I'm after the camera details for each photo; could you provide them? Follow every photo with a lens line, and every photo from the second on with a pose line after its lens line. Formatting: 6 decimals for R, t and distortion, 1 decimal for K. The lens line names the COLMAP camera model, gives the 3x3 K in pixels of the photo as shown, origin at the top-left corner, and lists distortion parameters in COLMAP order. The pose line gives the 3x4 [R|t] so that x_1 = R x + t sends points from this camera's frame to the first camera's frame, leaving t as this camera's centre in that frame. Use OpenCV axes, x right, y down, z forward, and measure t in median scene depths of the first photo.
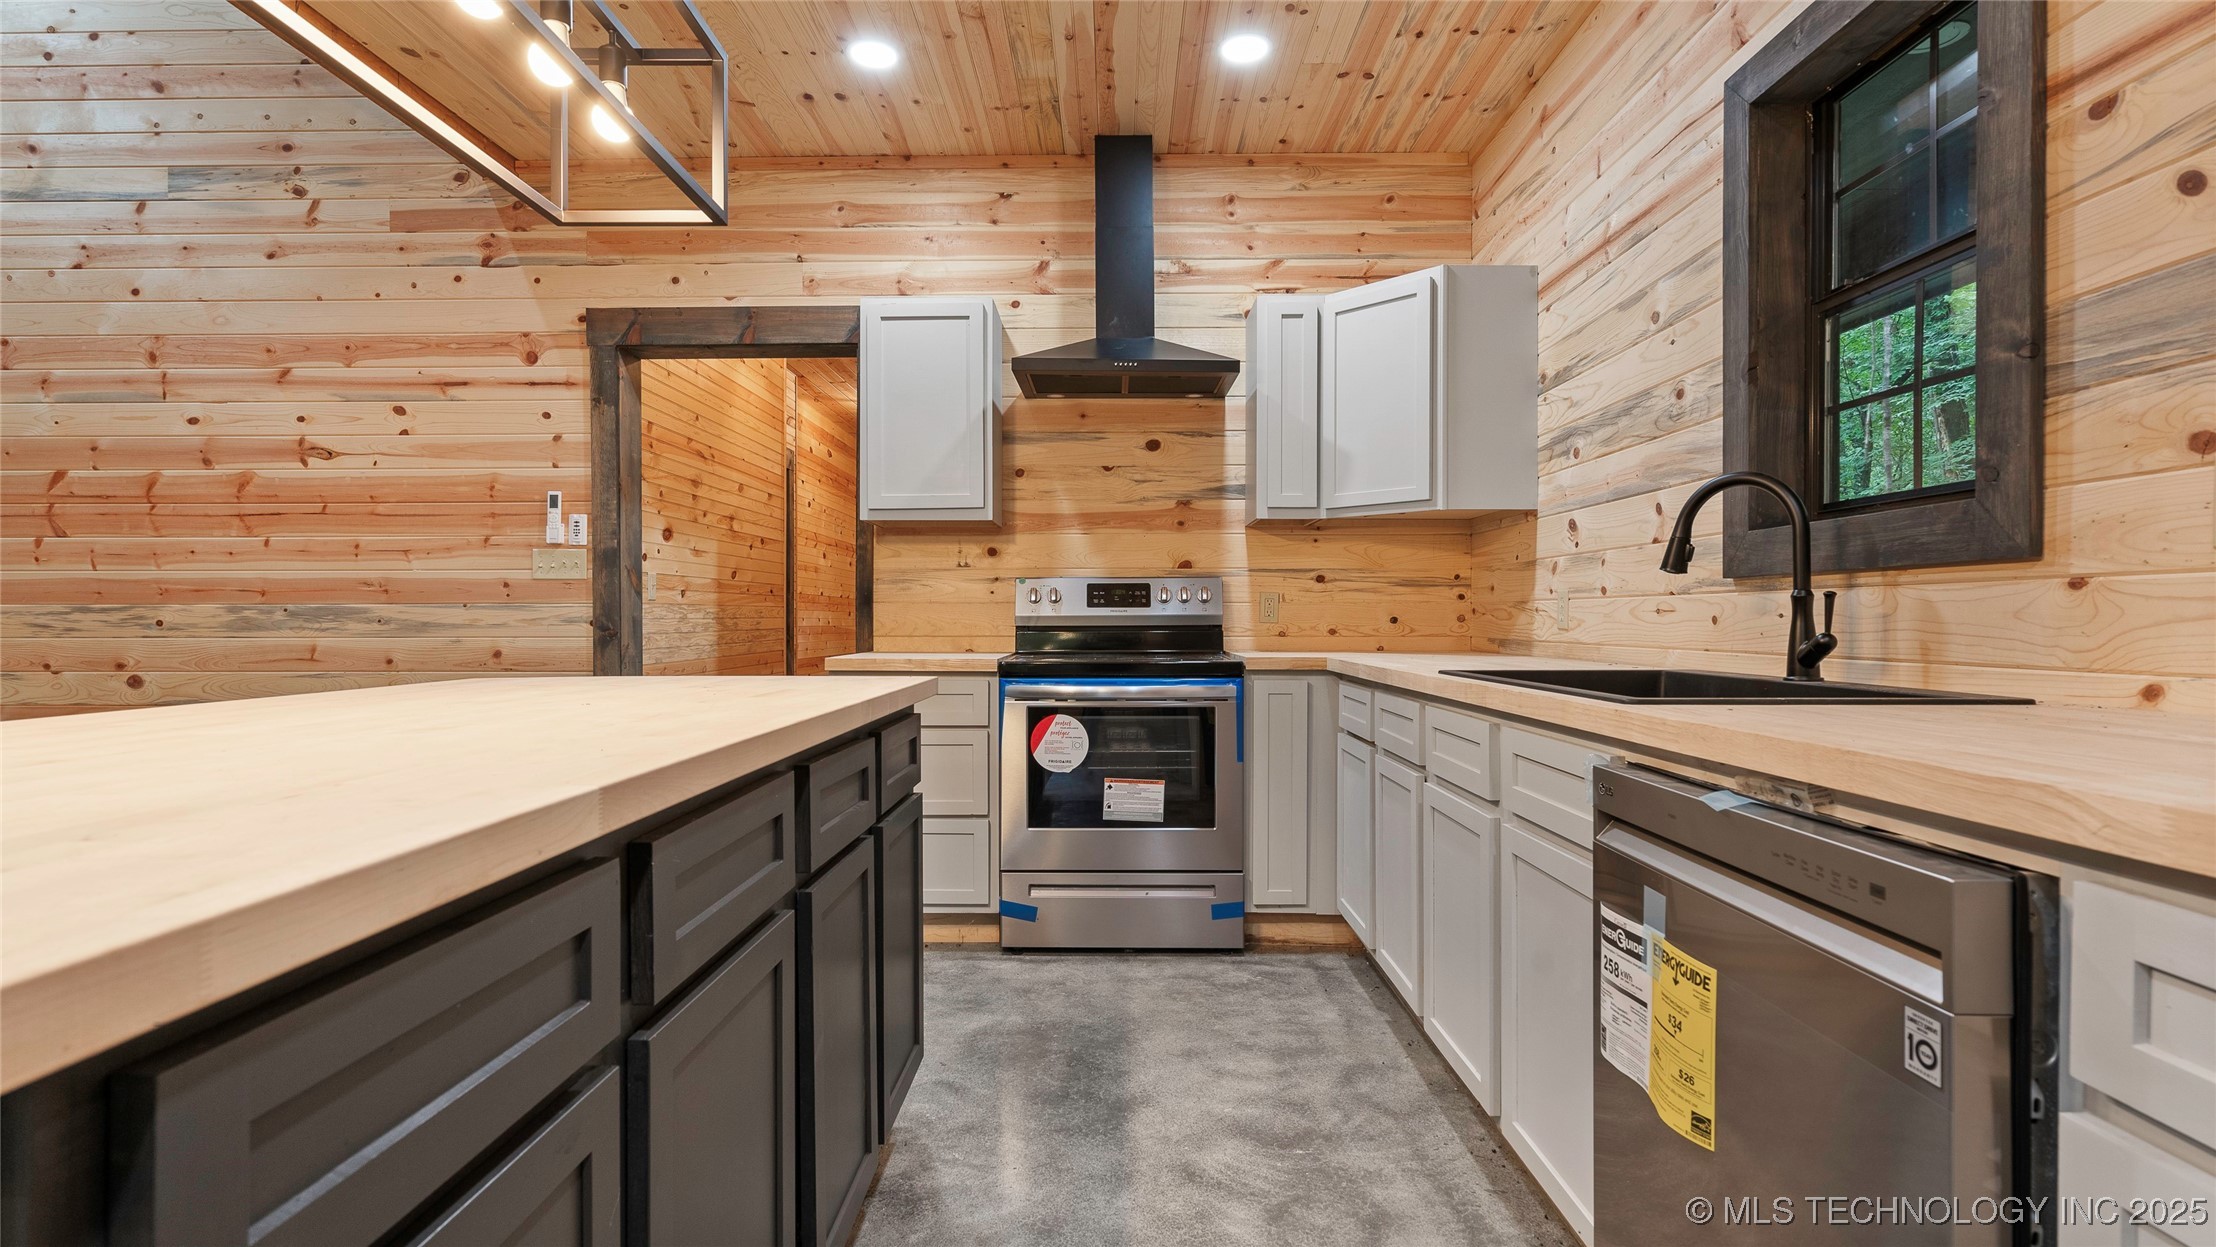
lens RADIAL K [[1040.3, 0, 1110.5], [0, 1040.3, 622.9], [0, 0, 1]] dist [0.001976, 0.000535]
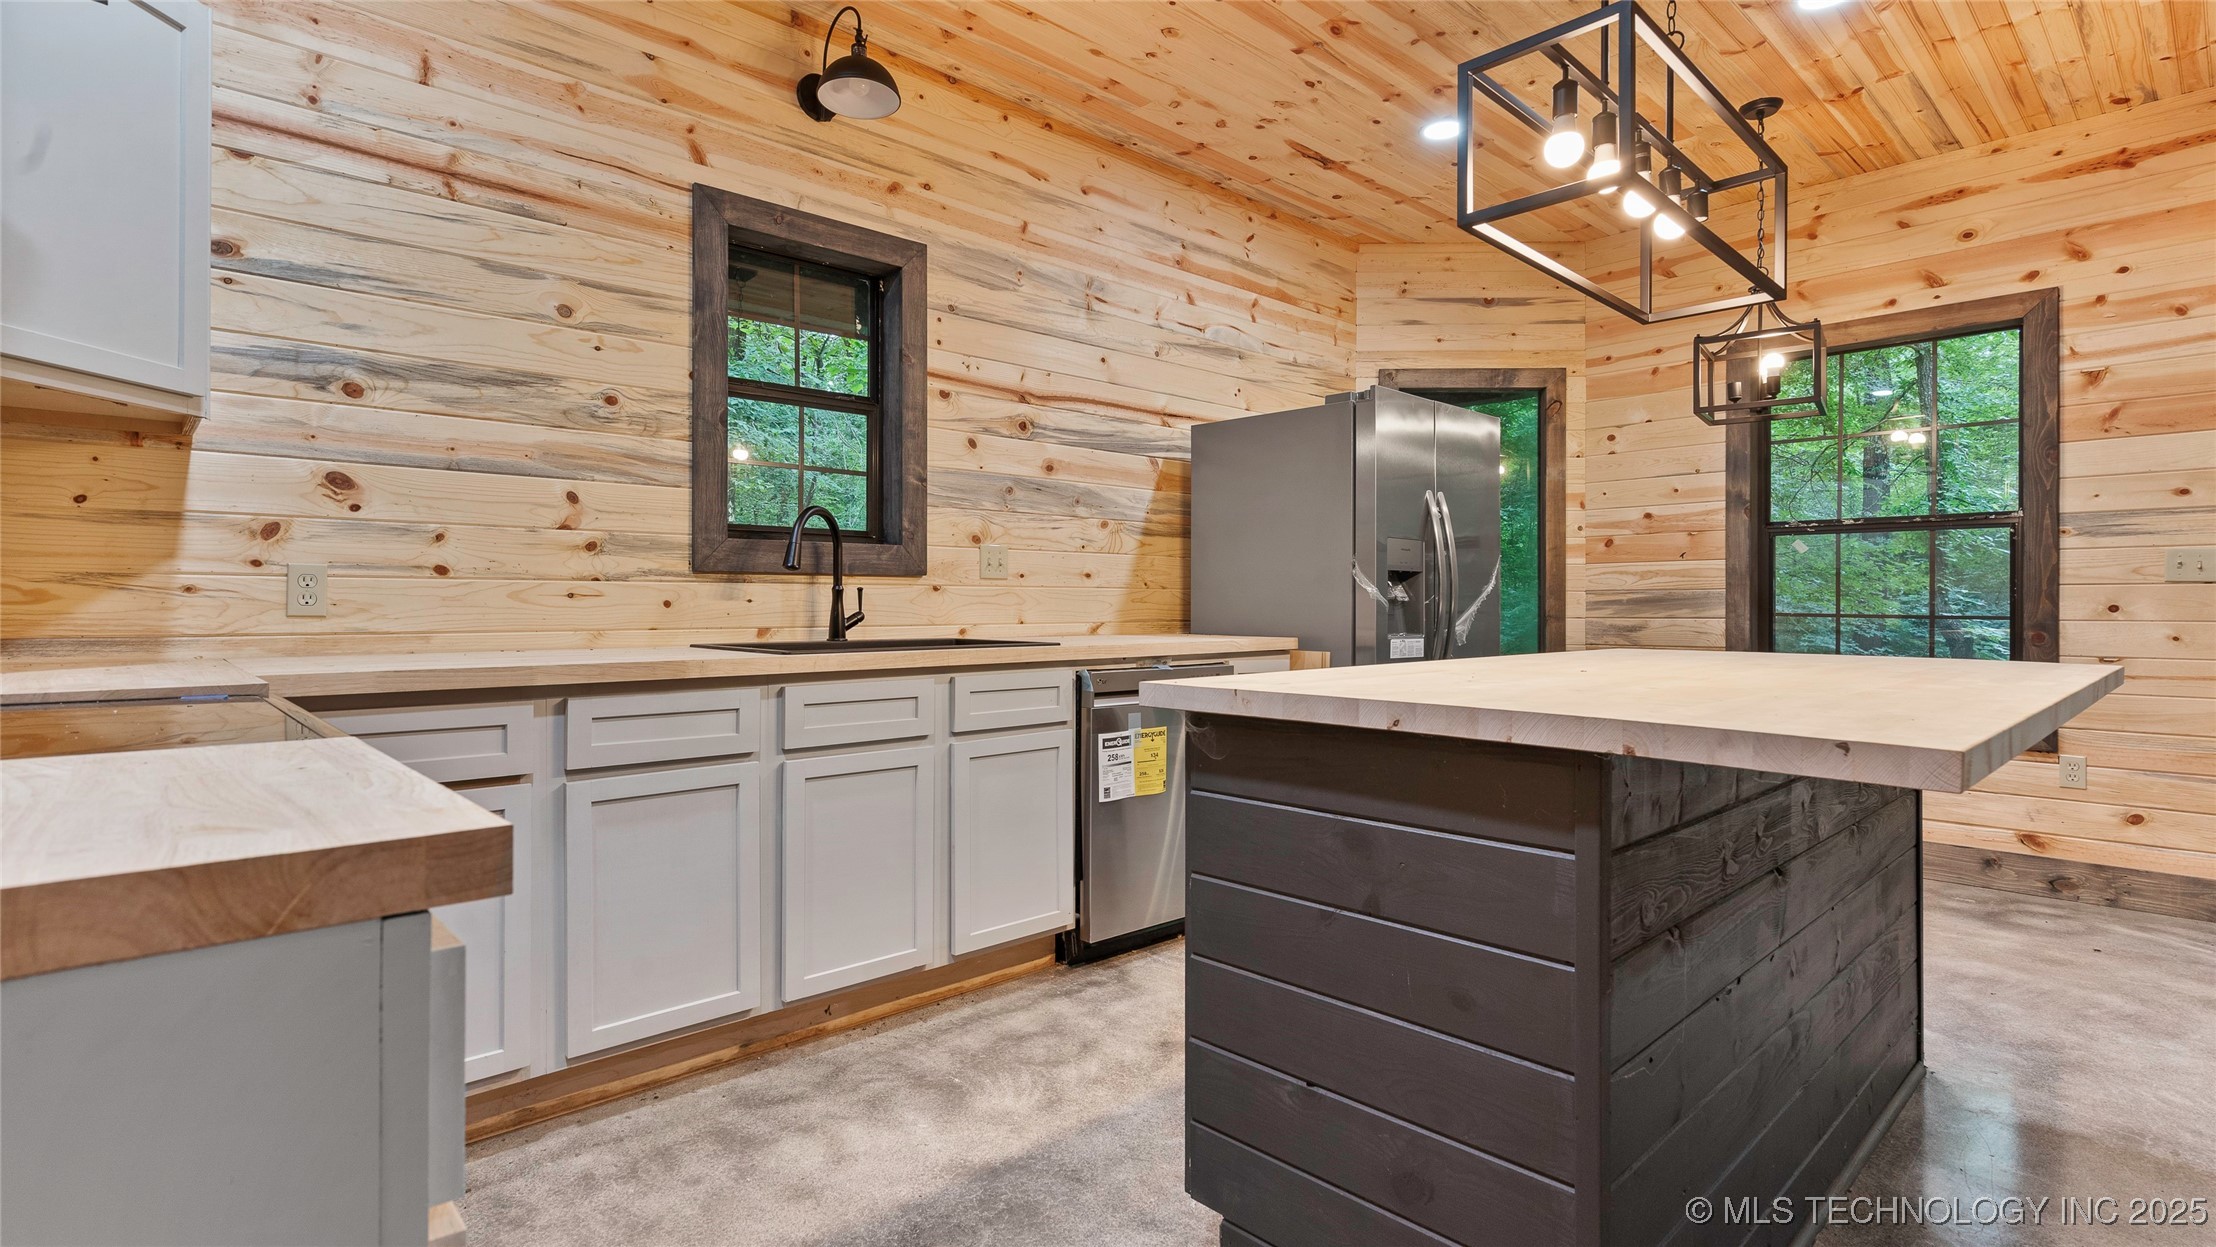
lens RADIAL K [[1040.3, 0, 1084.8], [0, 1040.3, 602.5], [0, 0, 1]] dist [0.001976, 0.000535]
pose [[-0.673324, -0.000949, 0.739347, -0.388785], [0.000994, 0.999997, 0.002189, -0.003974], [-0.739347, 0.002209, -0.673321, 0.870402]]
